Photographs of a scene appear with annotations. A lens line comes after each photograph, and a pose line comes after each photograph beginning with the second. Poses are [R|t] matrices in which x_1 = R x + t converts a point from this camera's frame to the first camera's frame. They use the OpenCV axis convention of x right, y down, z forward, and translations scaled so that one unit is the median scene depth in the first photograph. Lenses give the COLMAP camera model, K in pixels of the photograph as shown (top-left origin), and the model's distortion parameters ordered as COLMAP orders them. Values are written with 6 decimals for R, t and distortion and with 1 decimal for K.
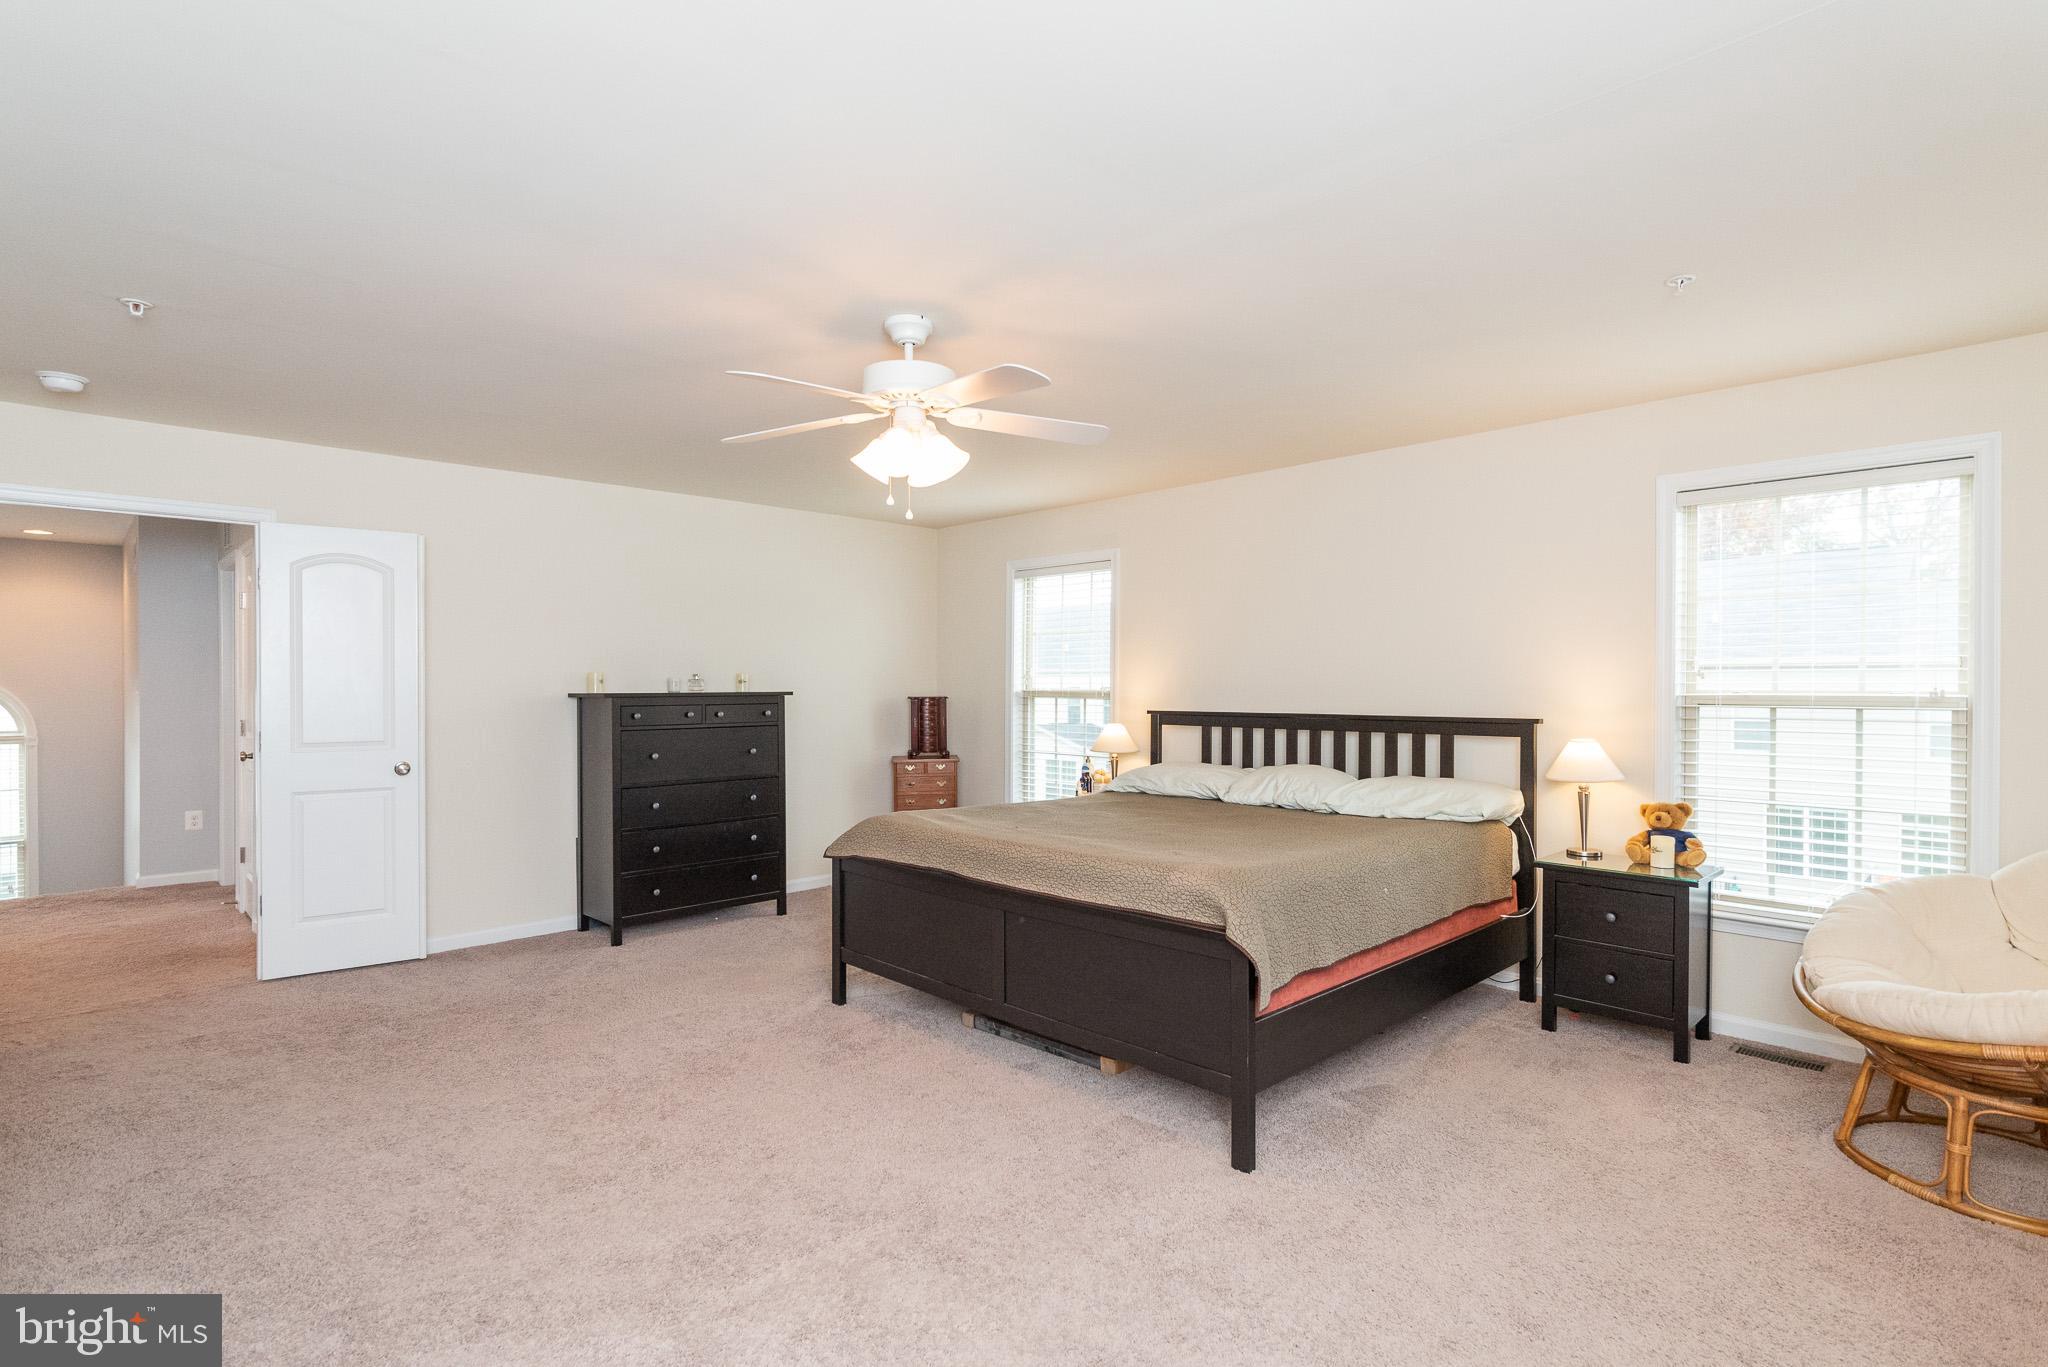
lens RADIAL K [[1034.1, 0, 1006.1], [0, 1034.1, 684.9], [0, 0, 1]] dist [0.007640, -0.000274]
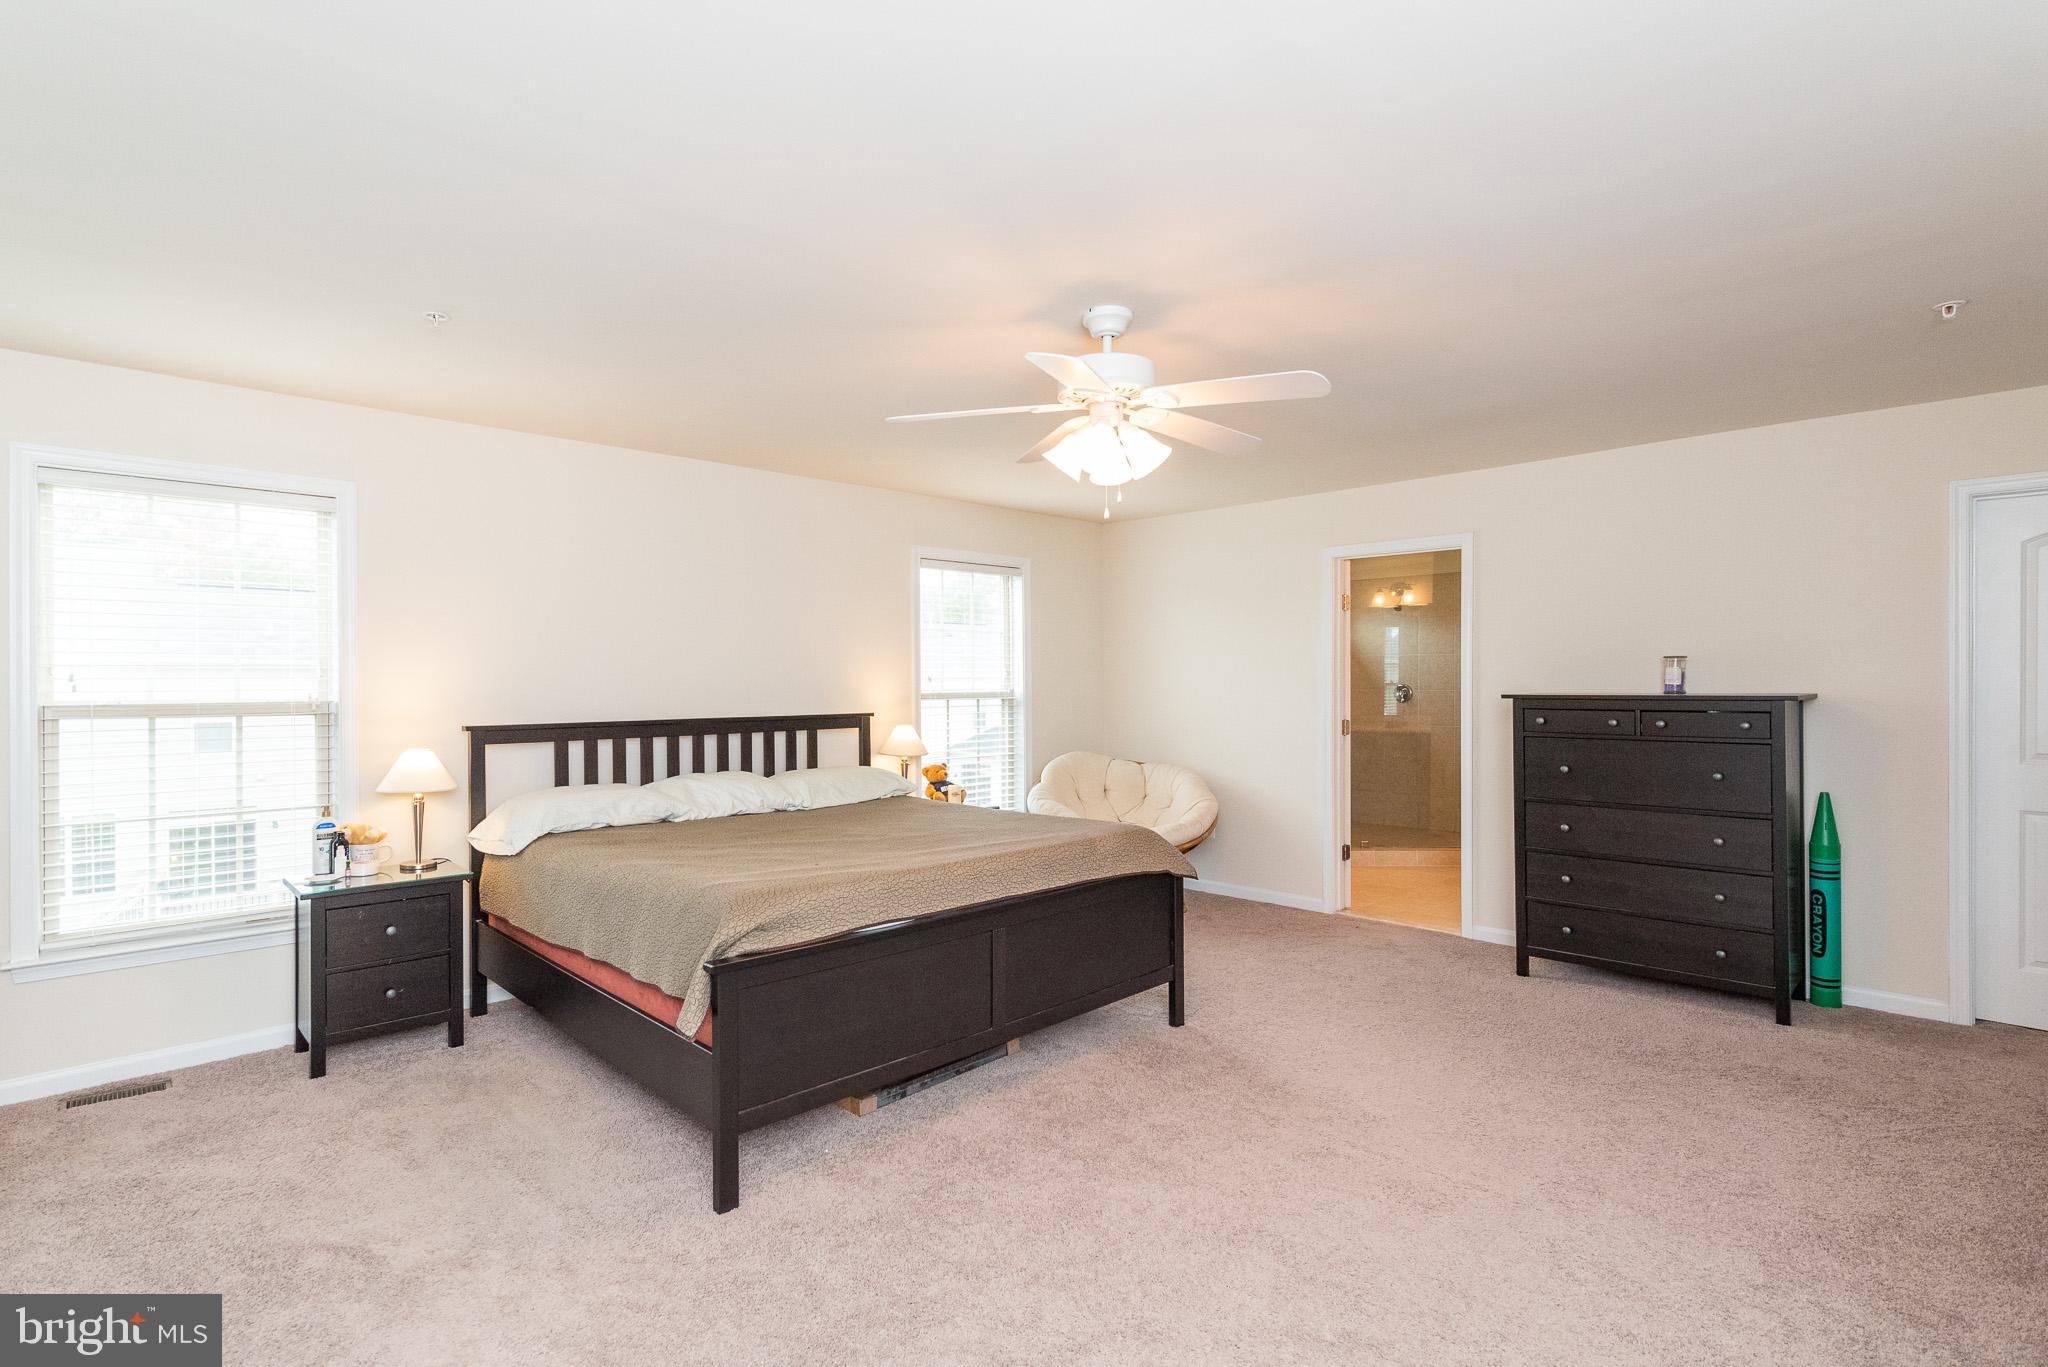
lens RADIAL K [[1034.1, 0, 1006.1], [0, 1034.1, 684.9], [0, 0, 1]] dist [0.007640, -0.000274]
pose [[-0.068112, 0.000286, 0.997678, -0.725778], [0.009125, 0.999958, 0.000336, -0.001604], [-0.997636, 0.009126, -0.068112, 0.794595]]
